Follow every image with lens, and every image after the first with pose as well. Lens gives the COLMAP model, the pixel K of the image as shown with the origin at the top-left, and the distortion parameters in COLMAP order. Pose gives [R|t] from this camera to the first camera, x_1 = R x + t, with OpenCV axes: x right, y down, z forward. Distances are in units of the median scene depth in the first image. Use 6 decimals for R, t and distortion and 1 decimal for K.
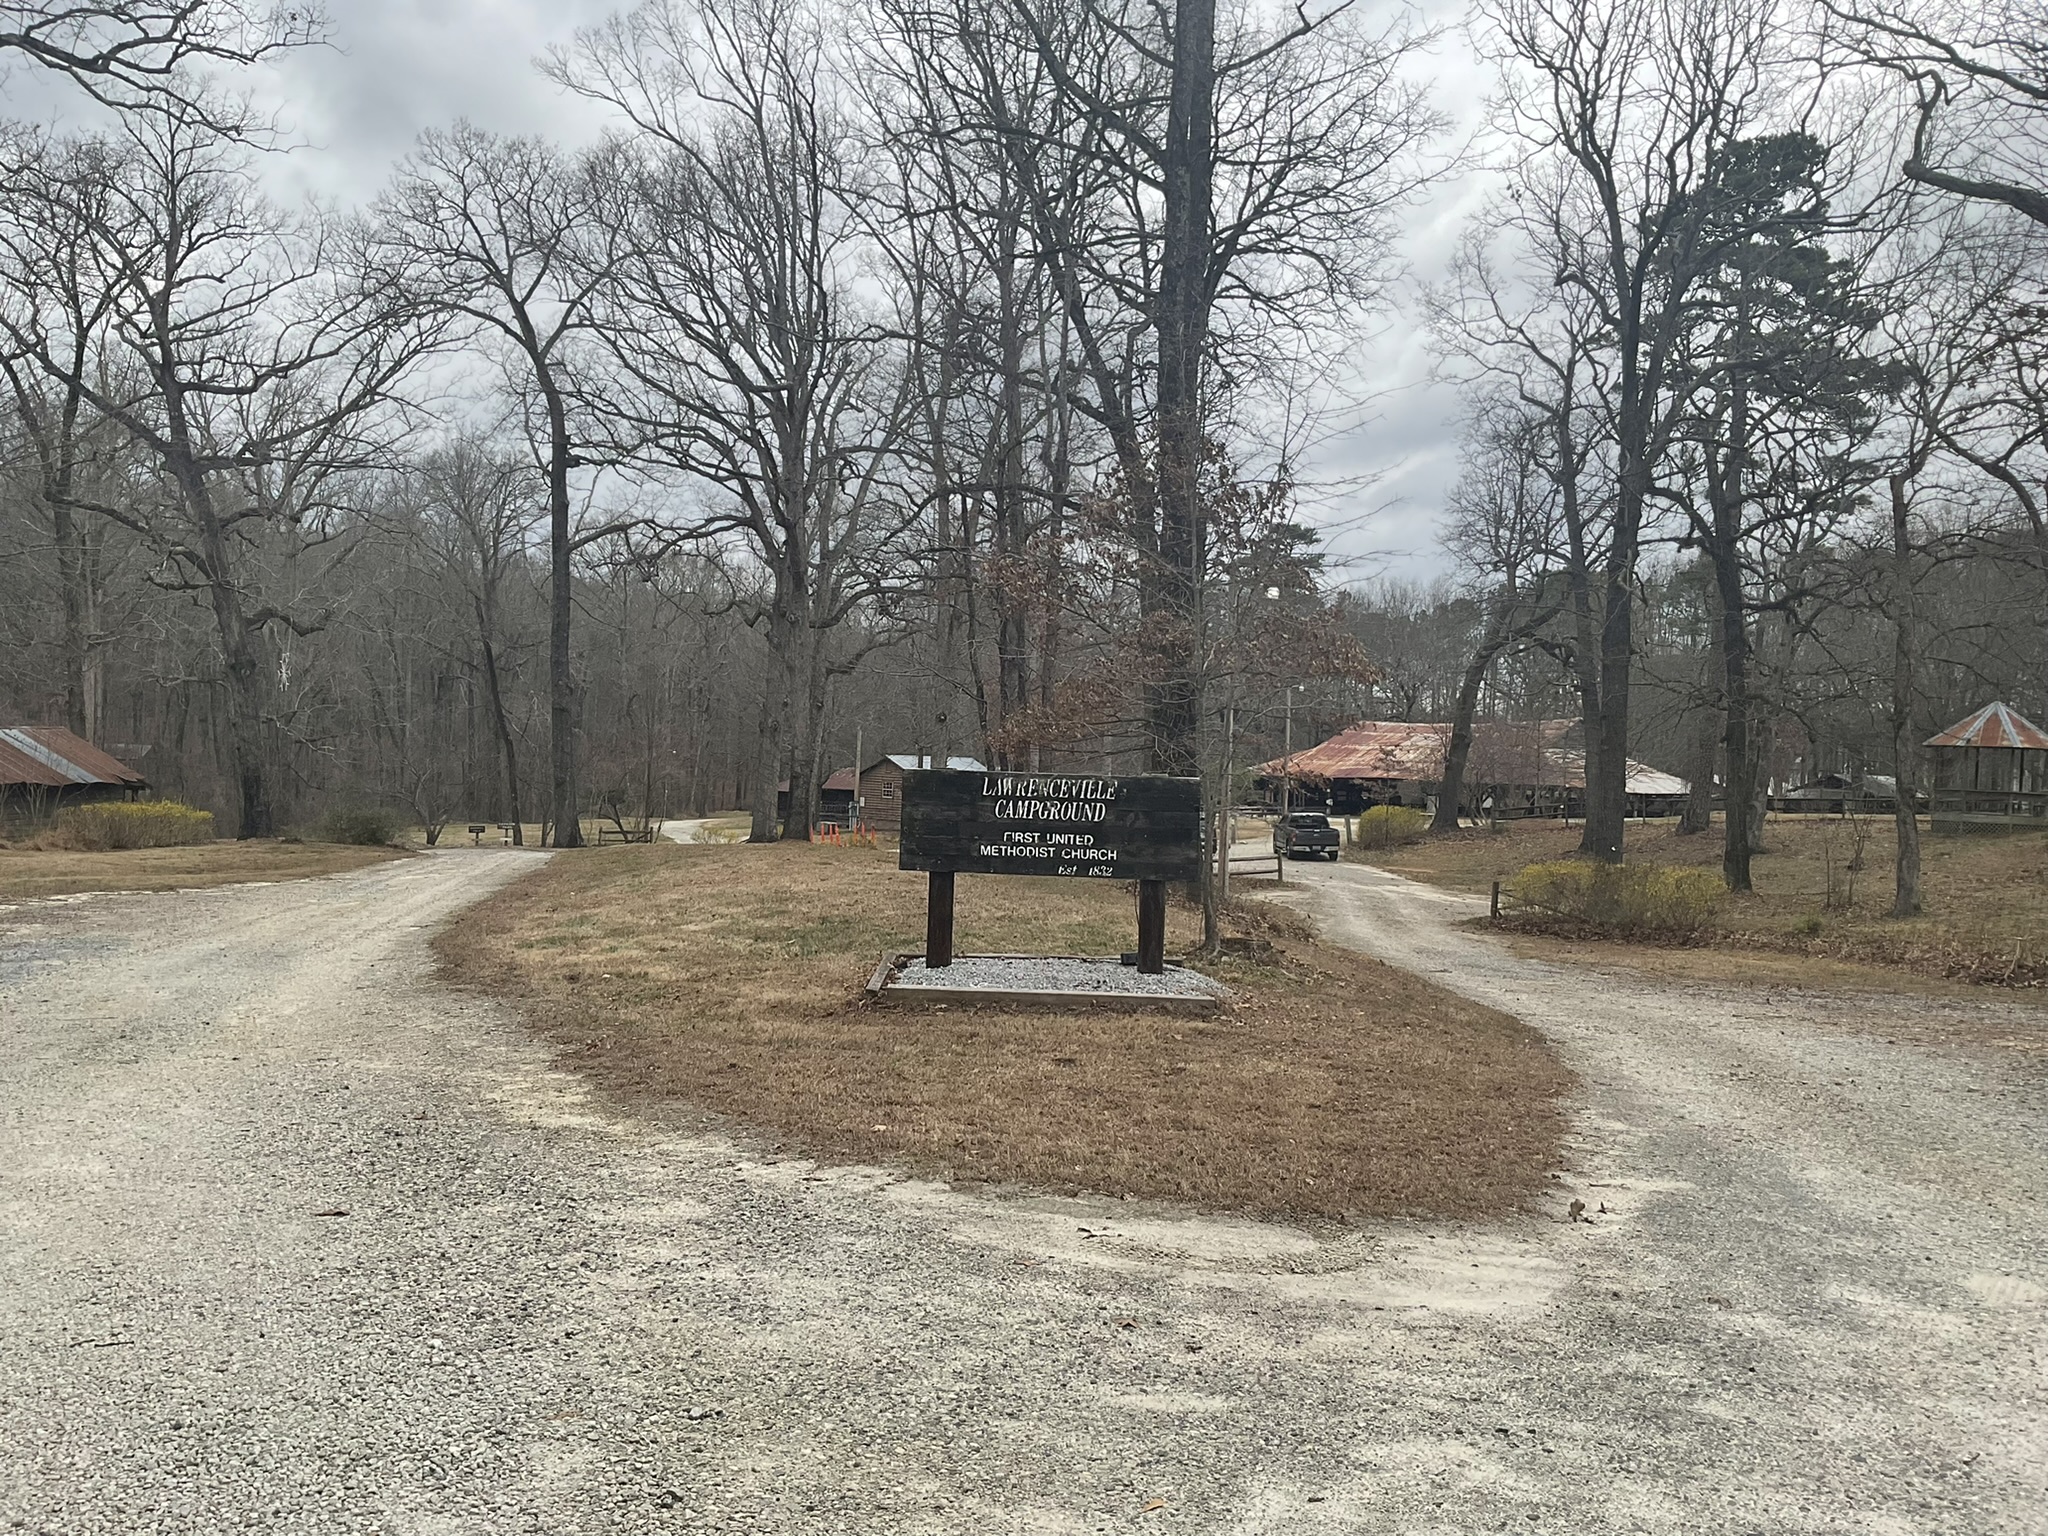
lens RADIAL K [[1728.6, 0, 1021.8], [0, 1728.6, 757.6], [0, 0, 1]] dist [0.099363, -0.194204]
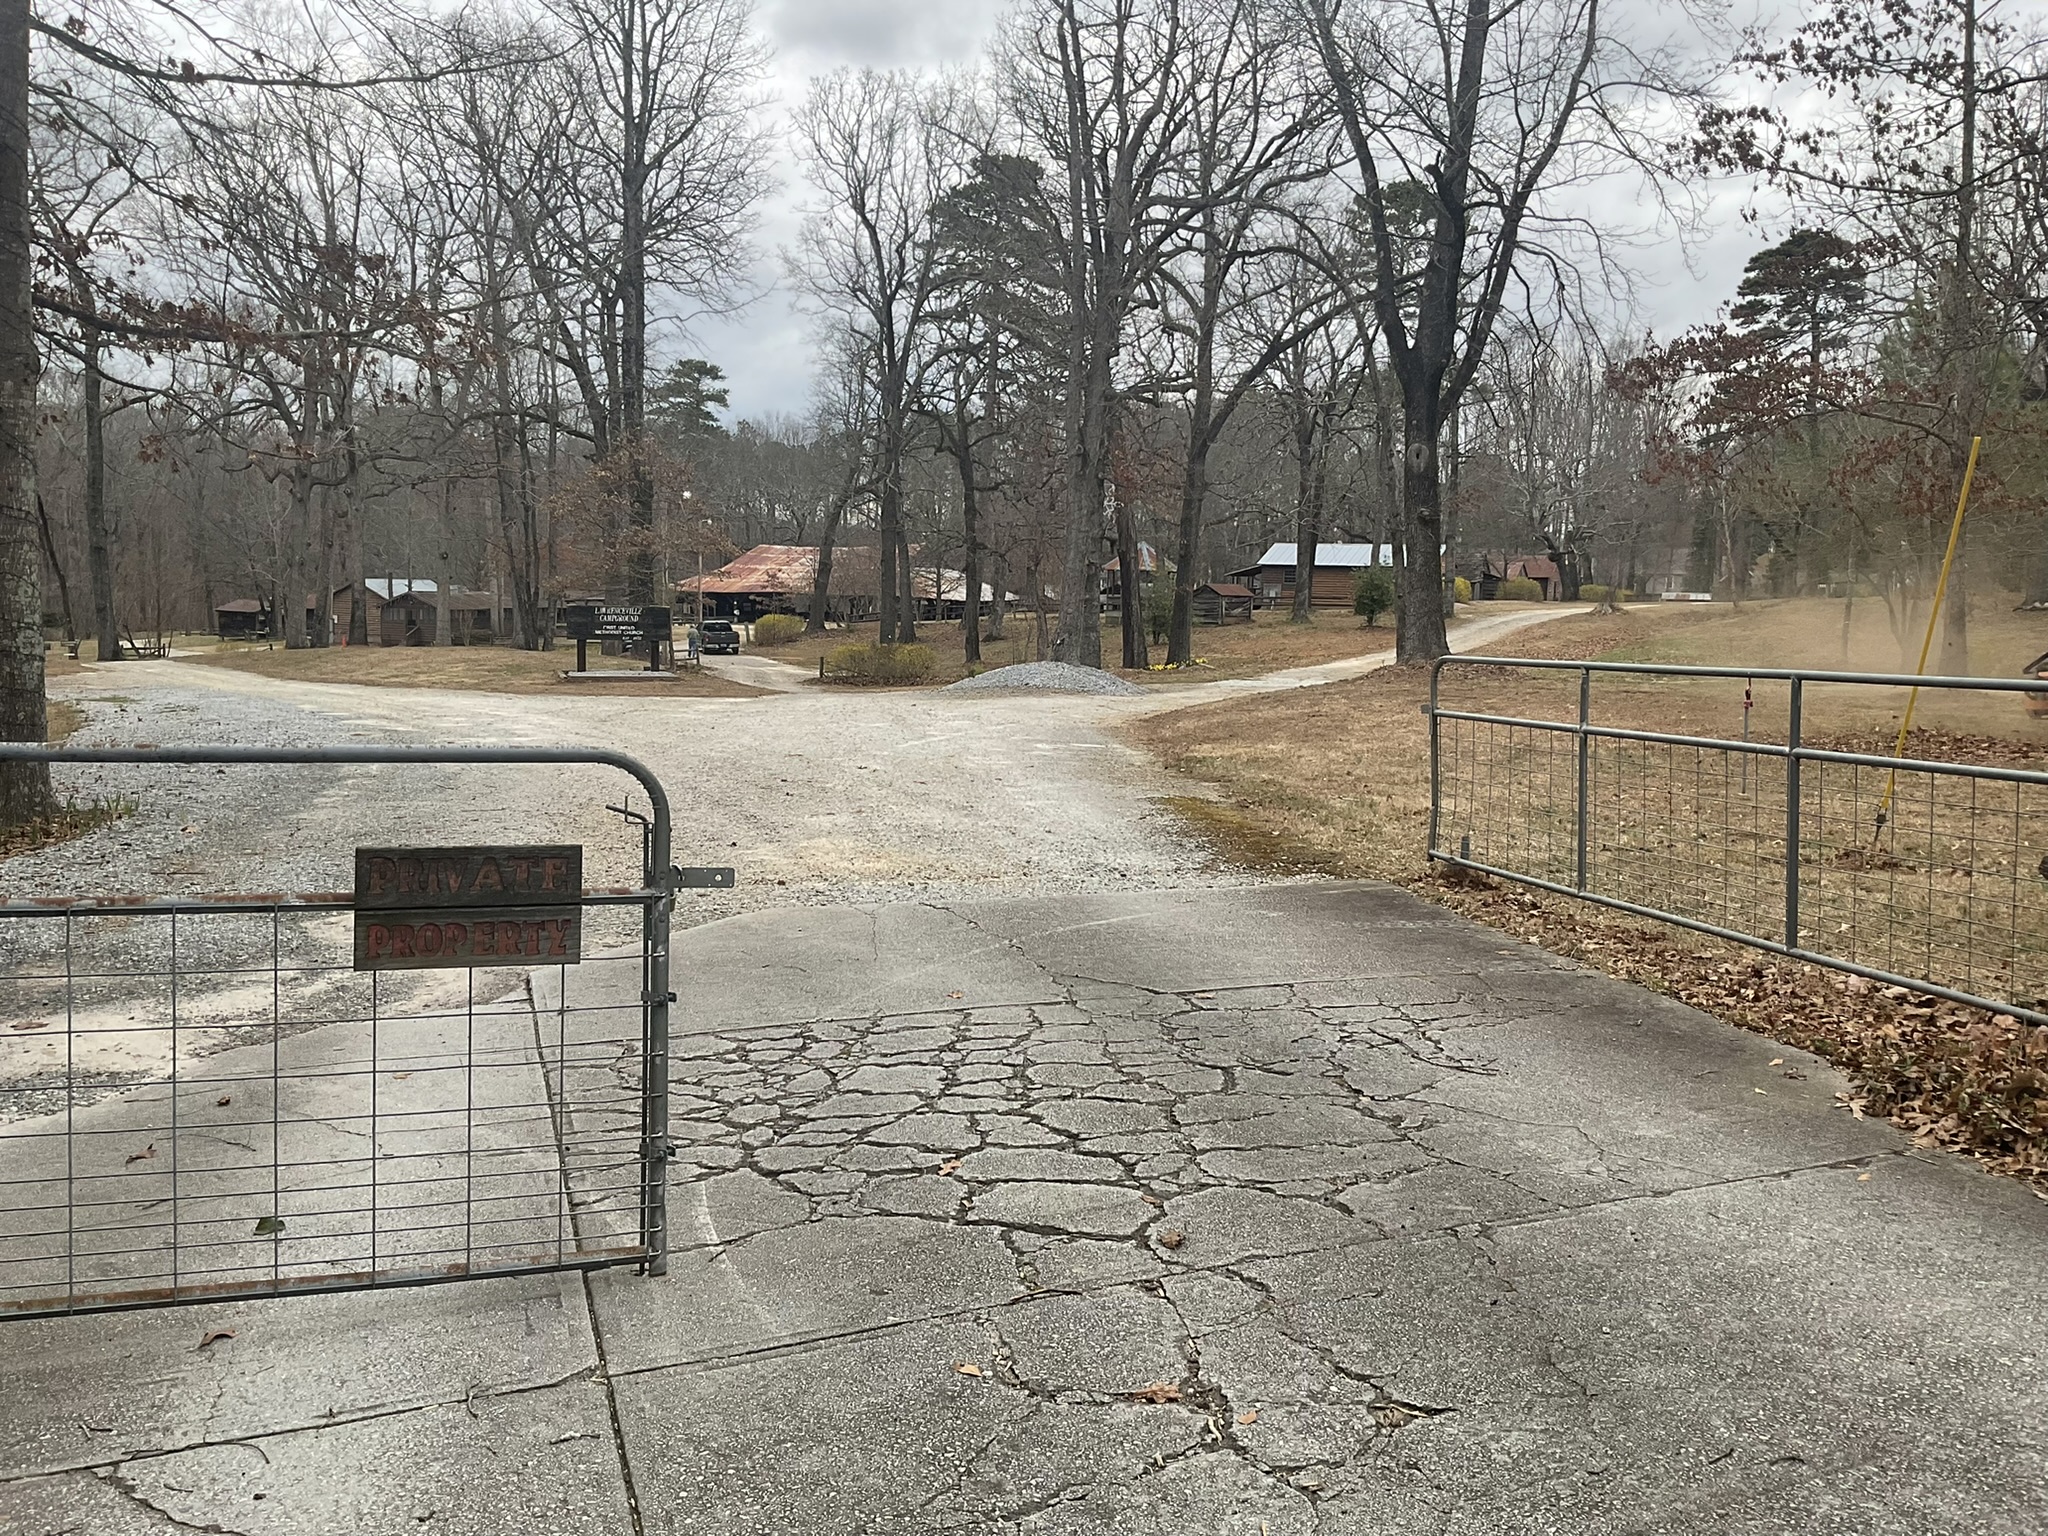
lens RADIAL K [[1740.9, 0, 1024.0], [0, 1740.9, 768.0], [0, 0, 1]] dist [0.054567, -0.112091]
pose [[0.945397, -0.051576, 0.321815, -0.051386], [0.014297, 0.993012, 0.117147, -0.009811], [-0.325608, -0.106149, 0.939527, -0.361673]]
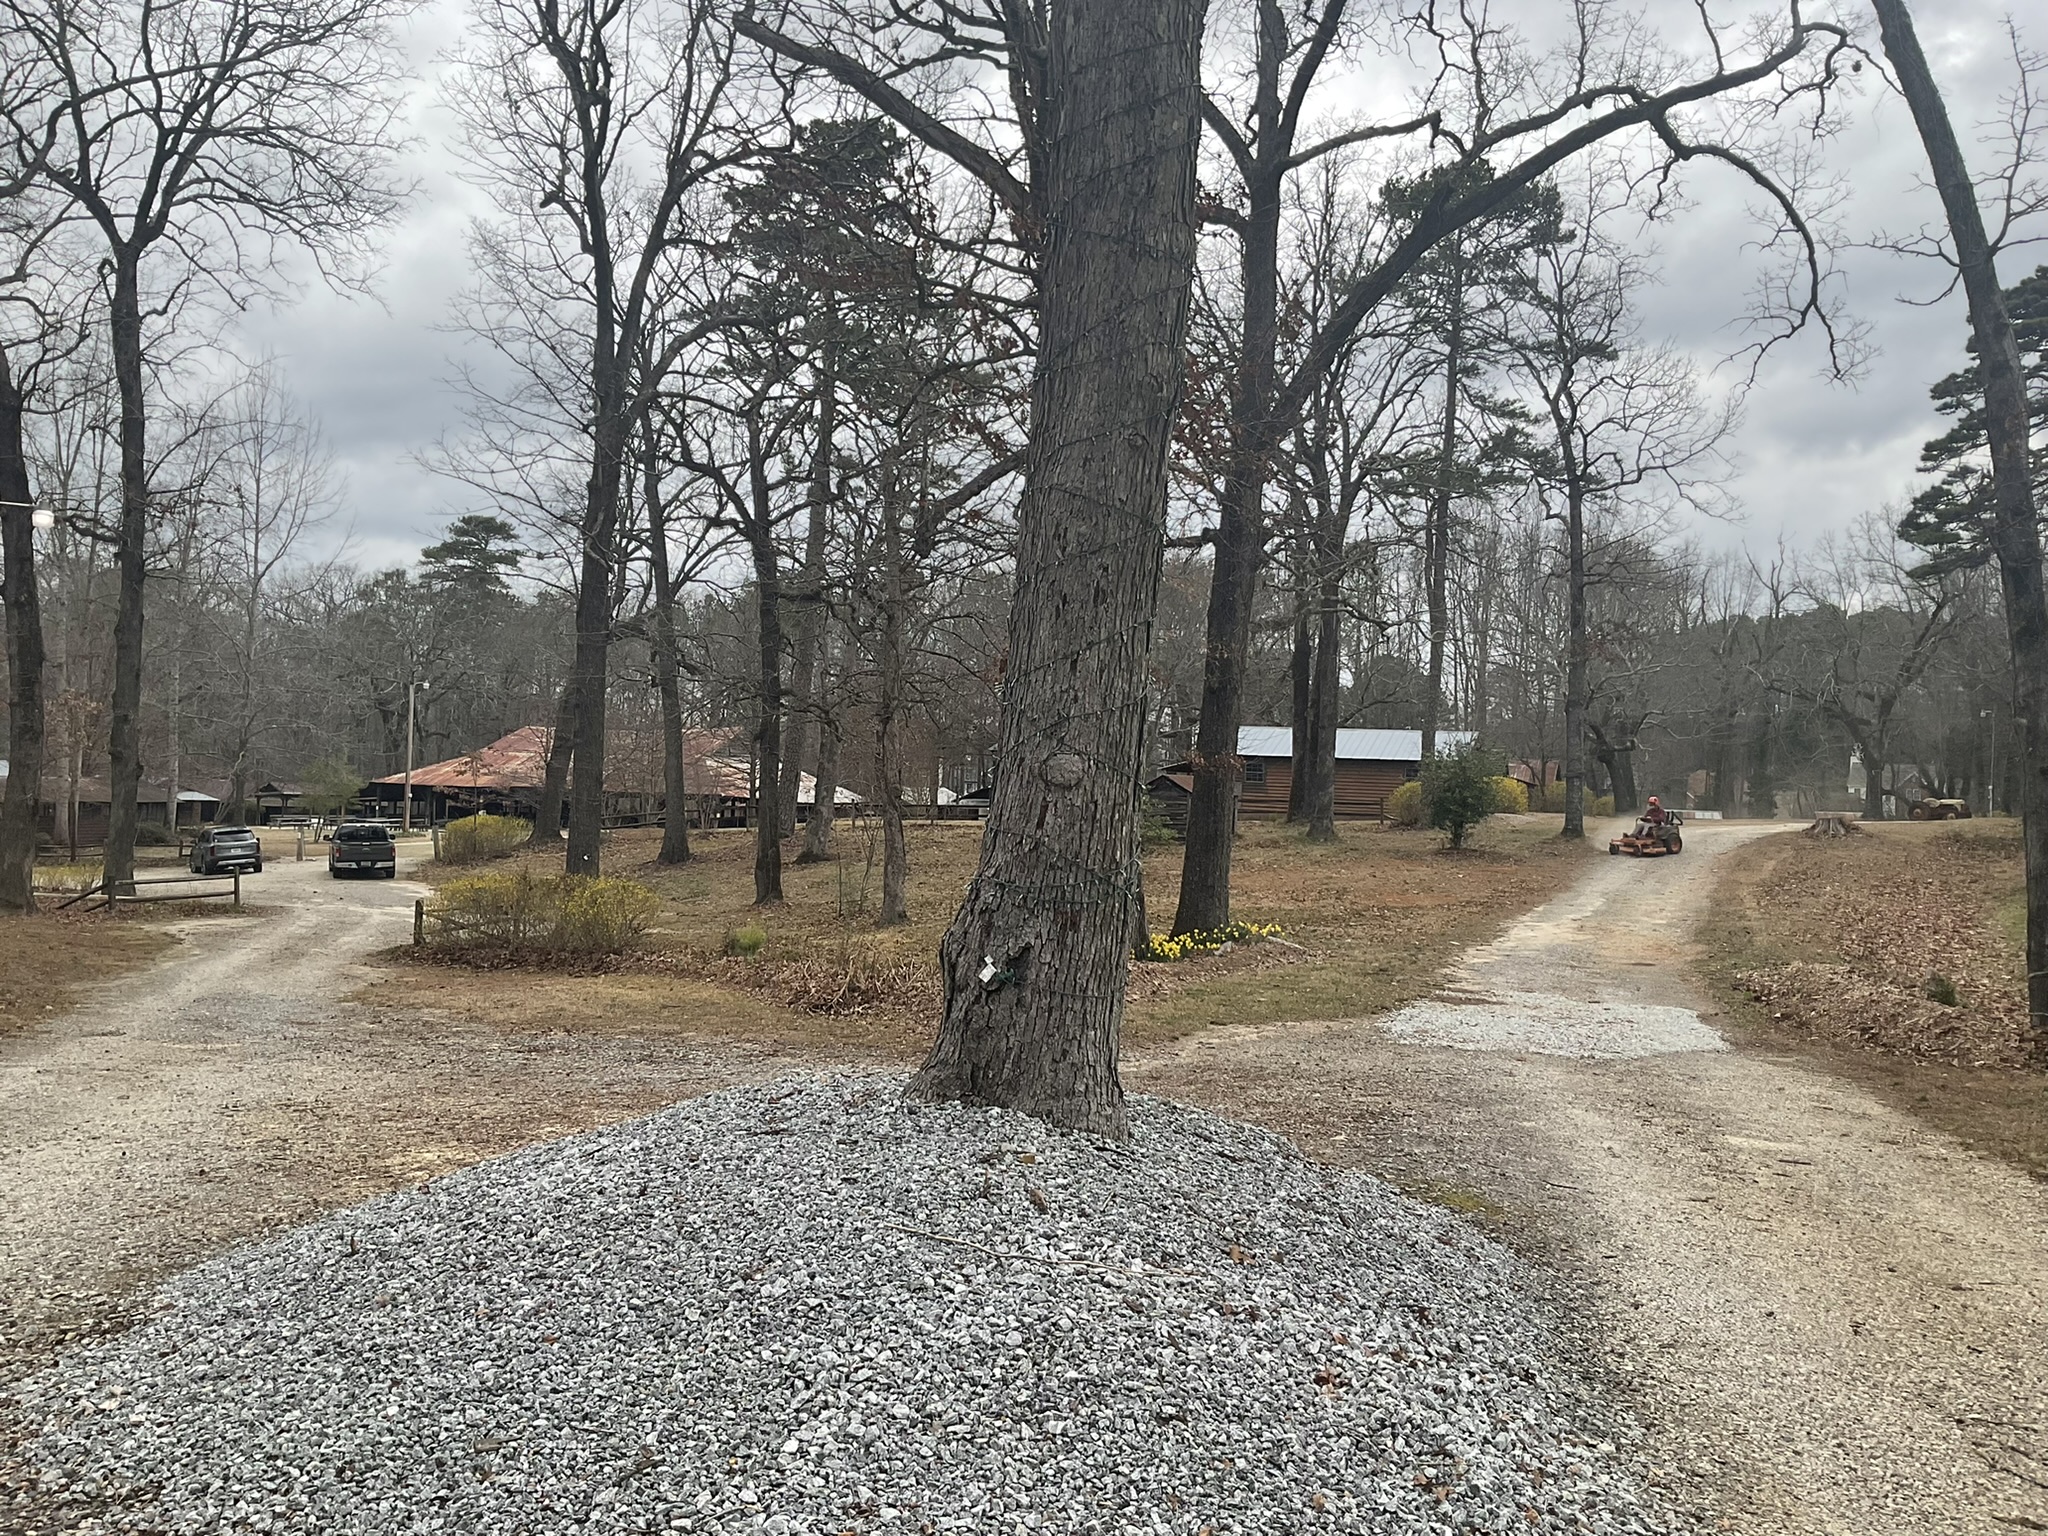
lens RADIAL K [[1746.5, 0, 1077.3], [0, 1746.5, 785.8], [0, 0, 1]] dist [-0.032692, -0.005167]
pose [[0.902358, 0.001236, 0.430985, 0.098385], [-0.004264, 0.999973, 0.006058, 0.005167], [-0.430966, -0.007305, 0.902339, 0.059099]]
